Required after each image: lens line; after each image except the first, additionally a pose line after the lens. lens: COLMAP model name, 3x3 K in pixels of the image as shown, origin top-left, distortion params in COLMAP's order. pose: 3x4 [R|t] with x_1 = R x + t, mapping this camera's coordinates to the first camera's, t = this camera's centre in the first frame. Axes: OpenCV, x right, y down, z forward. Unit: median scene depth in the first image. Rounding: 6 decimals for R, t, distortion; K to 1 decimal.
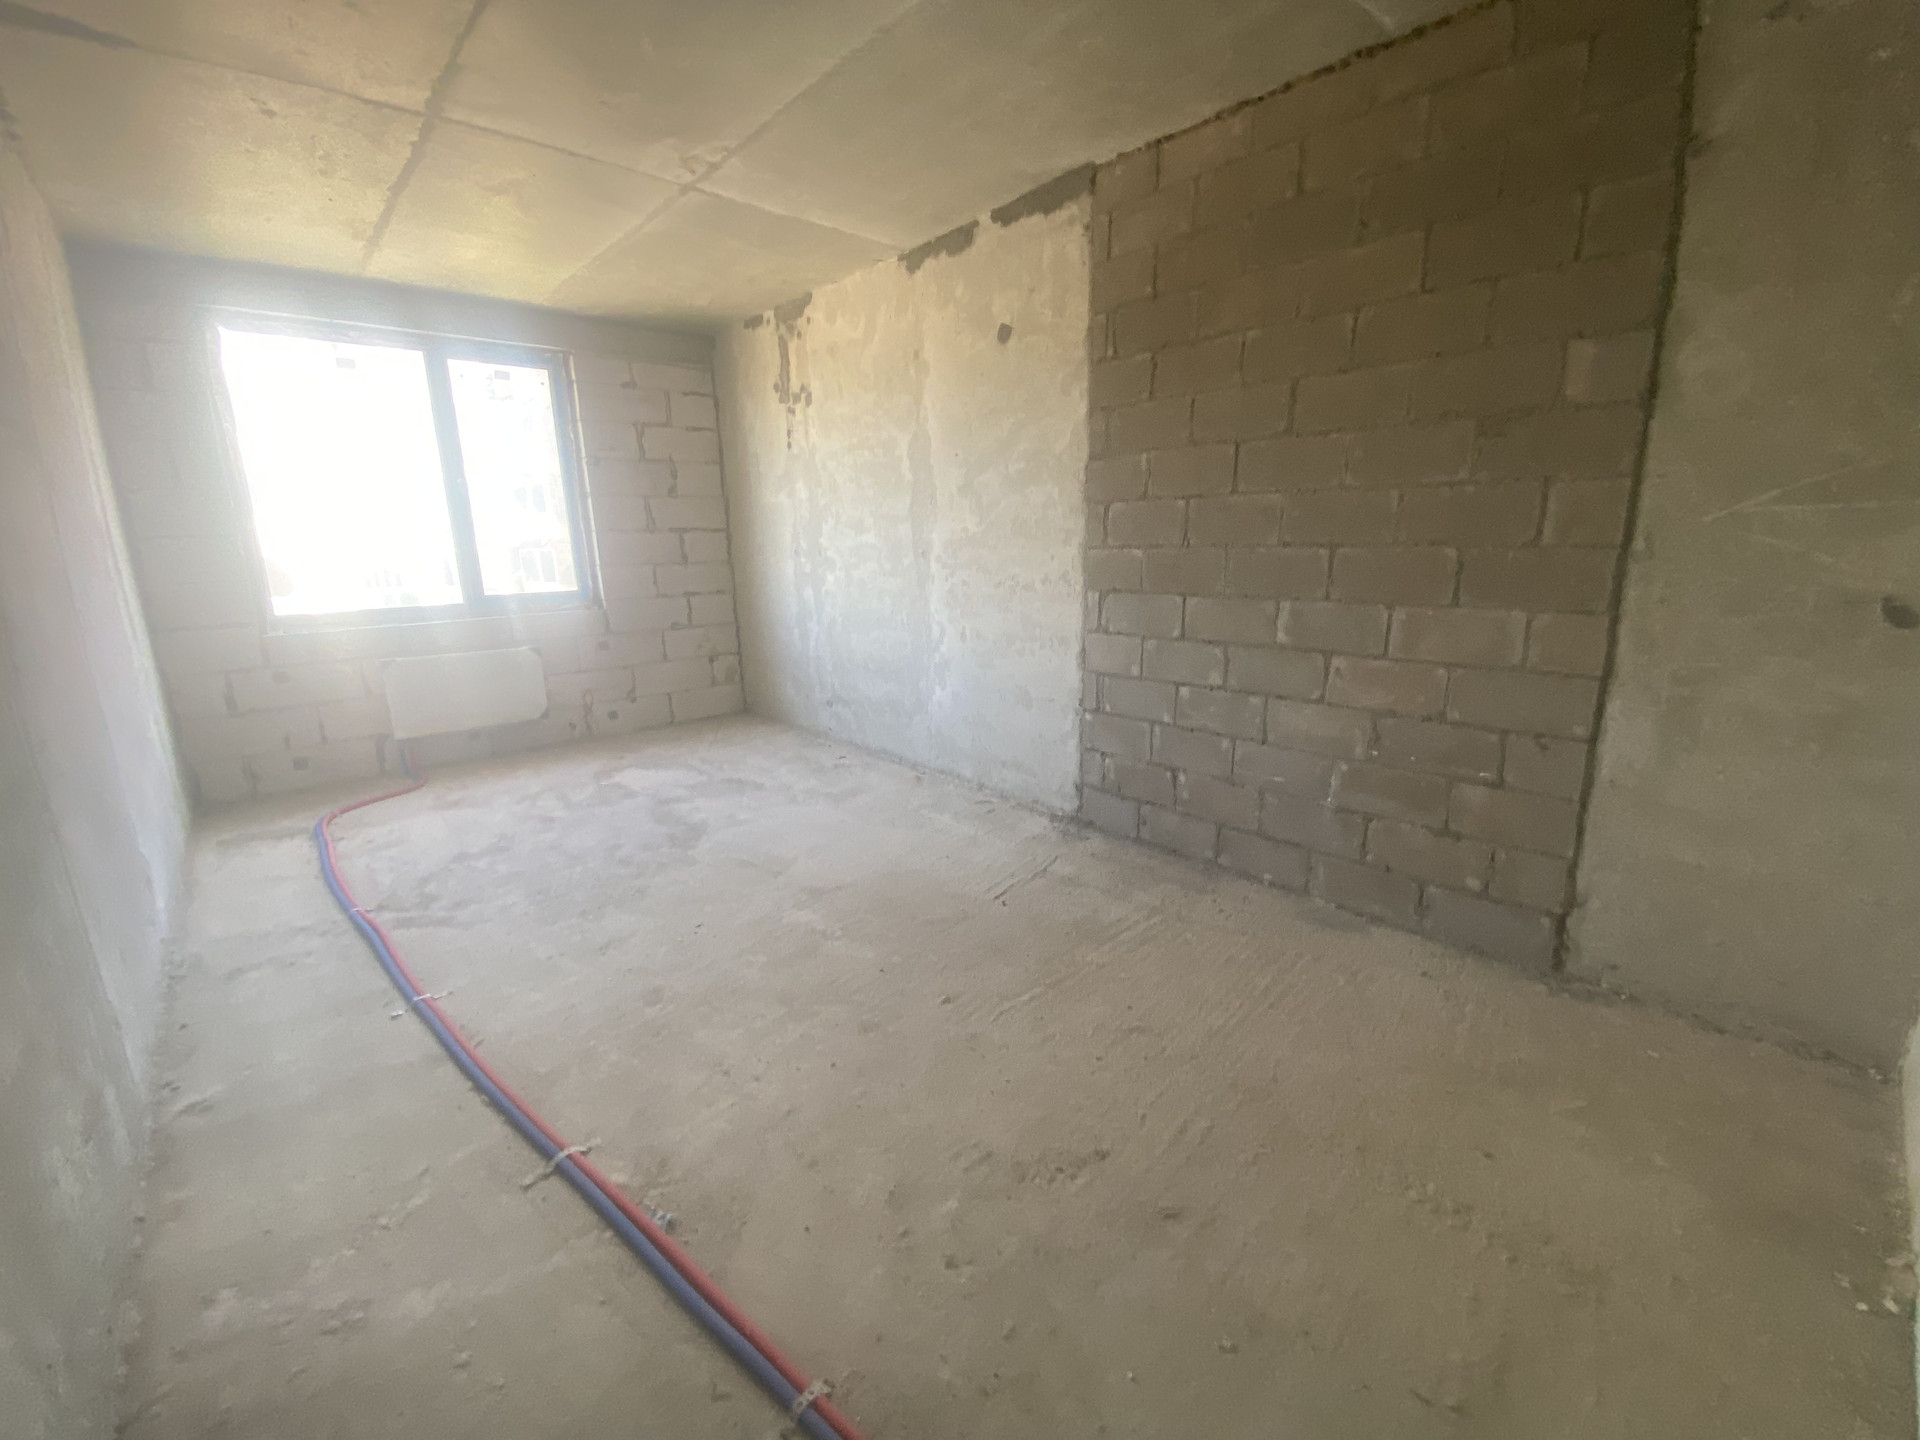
lens RADIAL K [[777.9, 0, 960.0], [0, 777.9, 720.0], [0, 0, 1]] dist [0.046310, -0.029234]
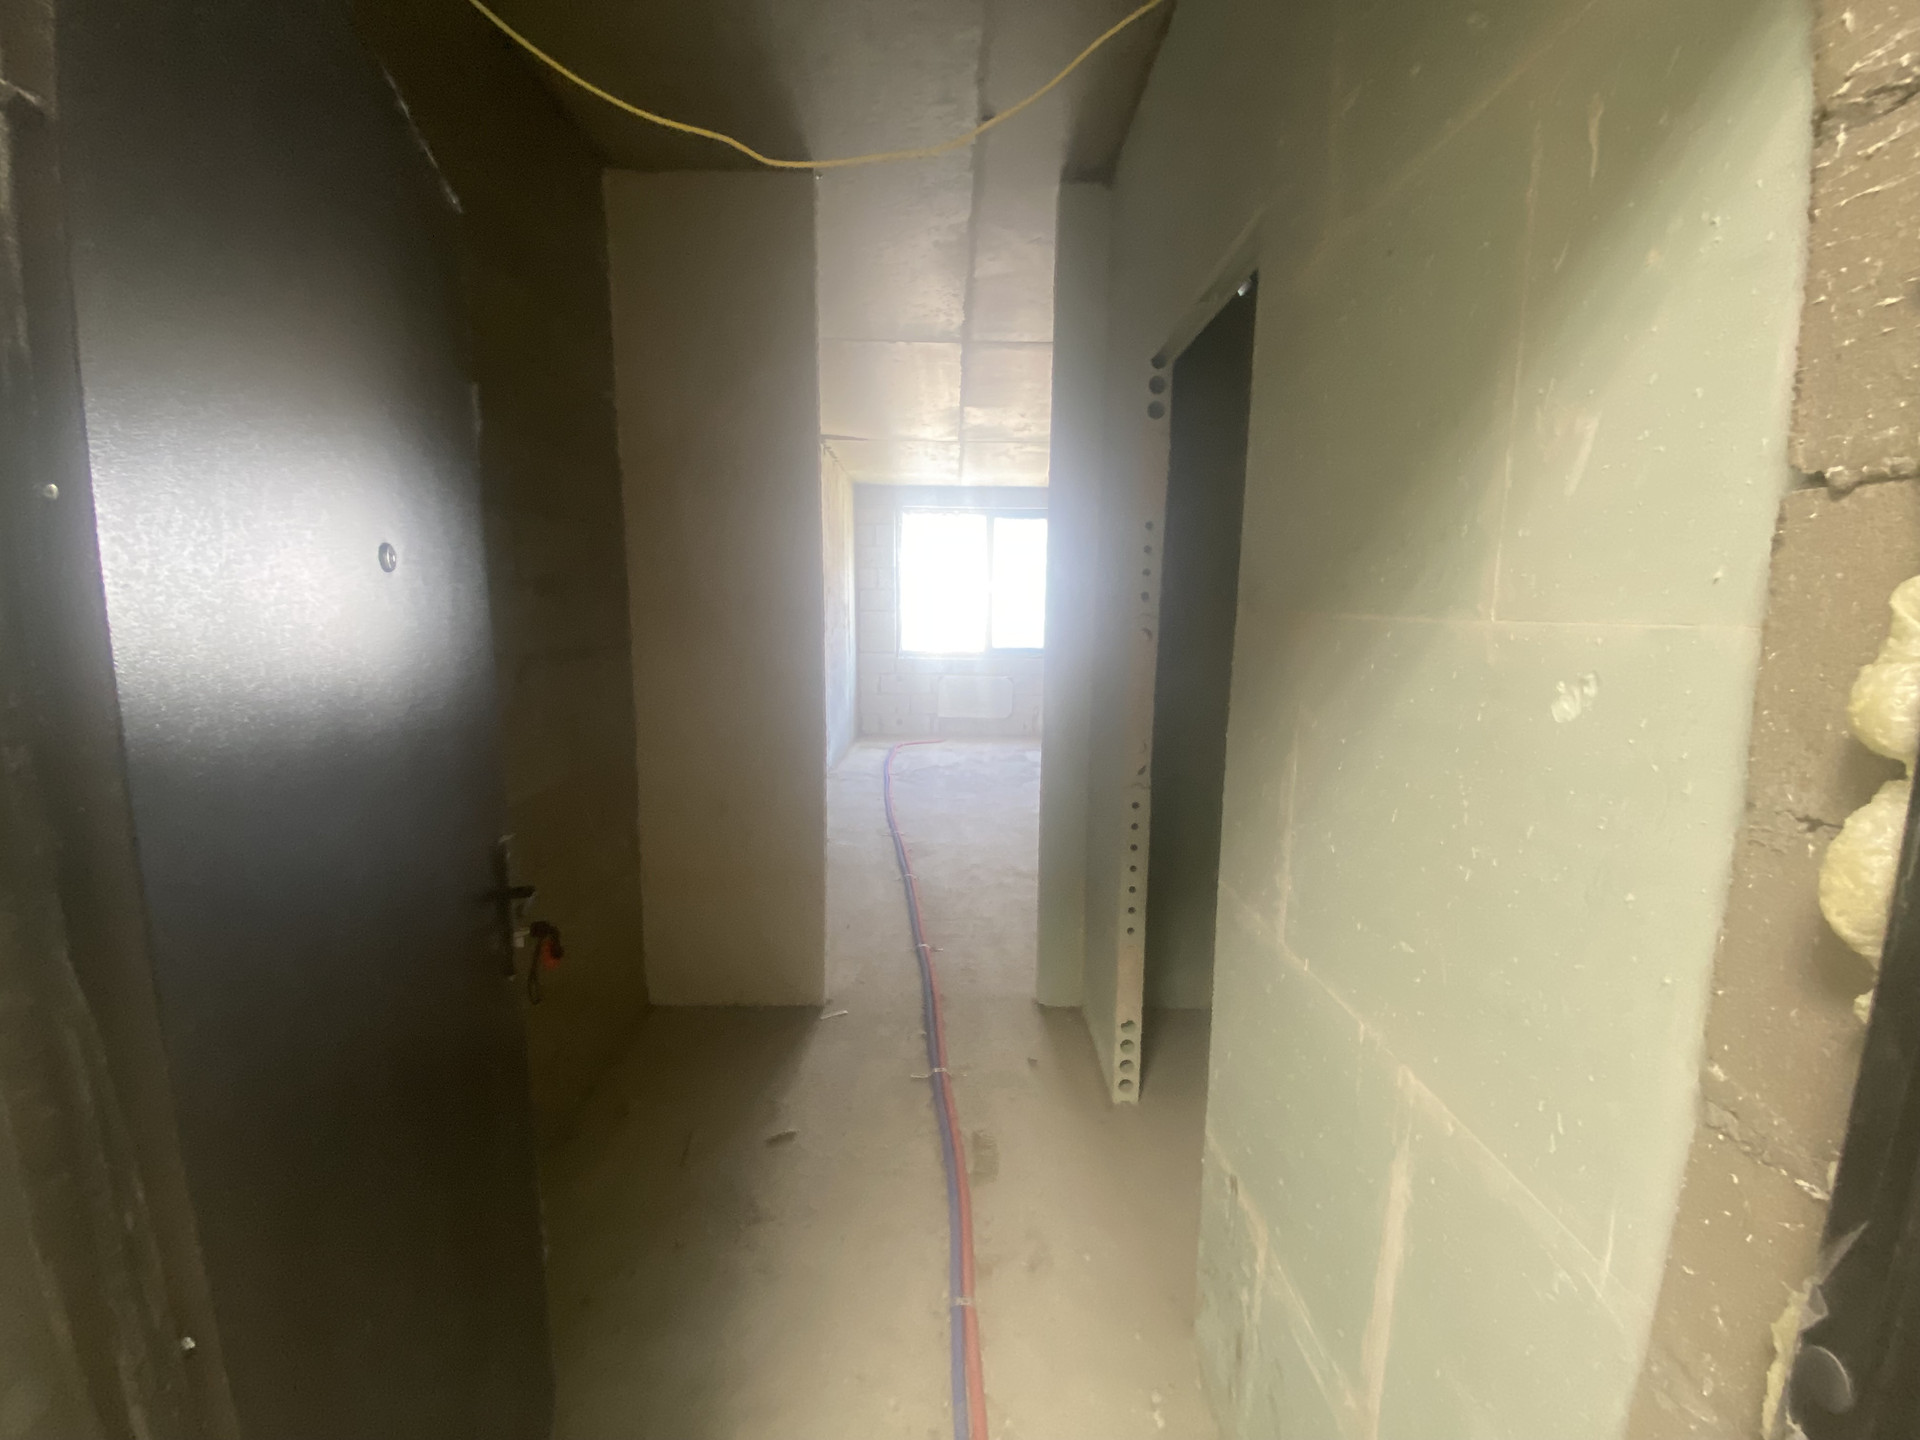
lens RADIAL K [[777.1, 0, 957.7], [0, 777.1, 719.5], [0, 0, 1]] dist [0.035282, -0.025262]
pose [[0.751801, 0.124240, -0.647580, 0.732324], [-0.183572, 0.982699, -0.024583, 0.094785], [0.633322, 0.137359, 0.761601, -0.534249]]
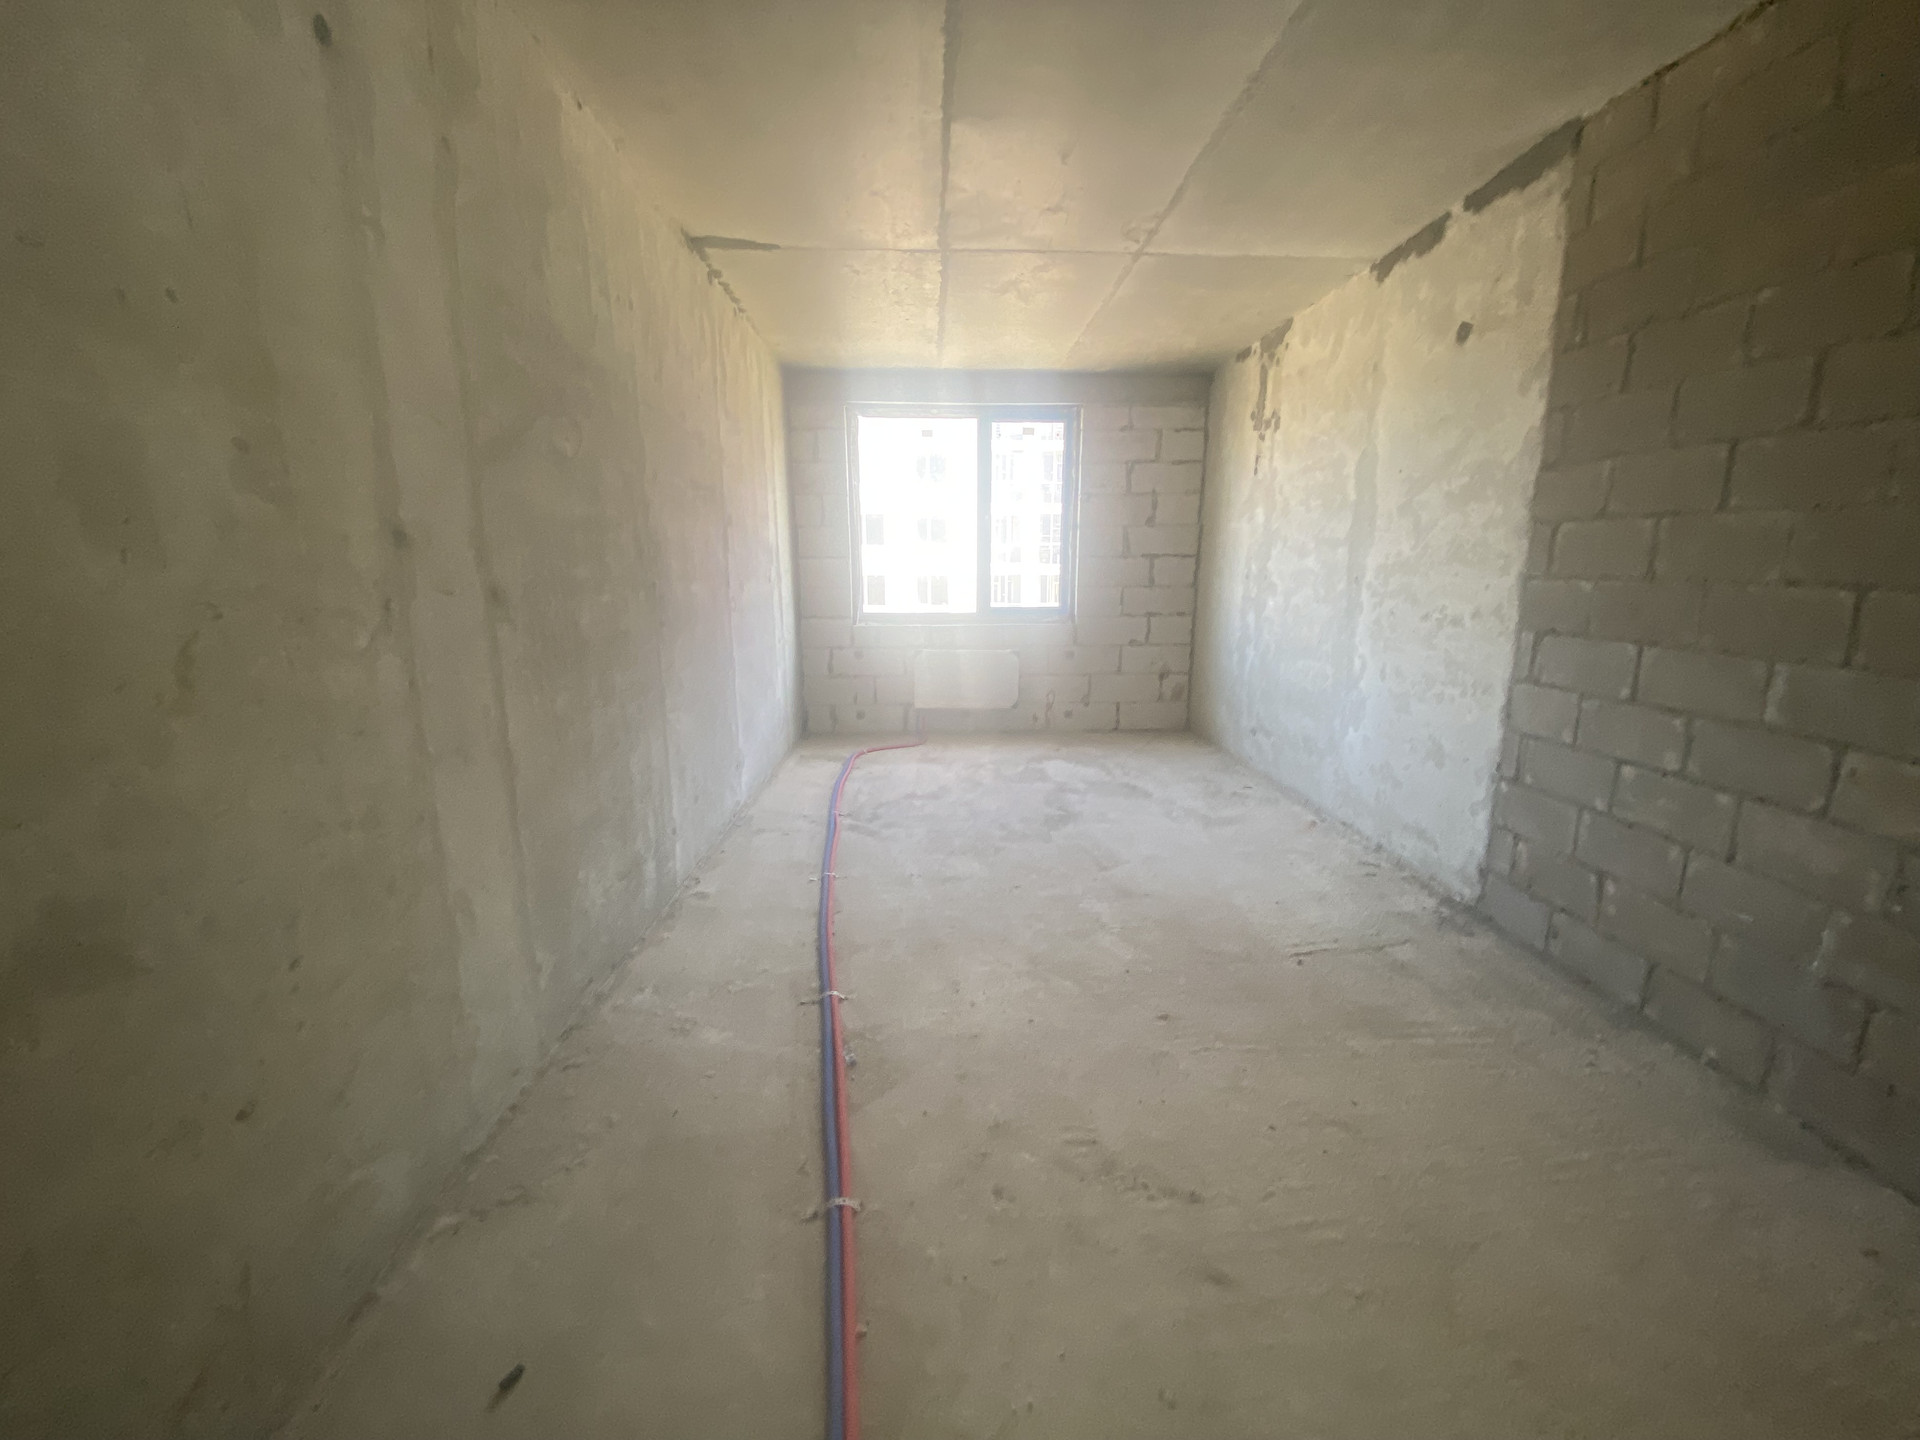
lens RADIAL K [[777.1, 0, 957.7], [0, 777.1, 719.5], [0, 0, 1]] dist [0.035282, -0.025262]
pose [[0.769905, 0.145420, -0.621369, 0.236909], [-0.166742, 0.985706, 0.024085, 0.001898], [0.615990, 0.085065, 0.783148, 0.012452]]
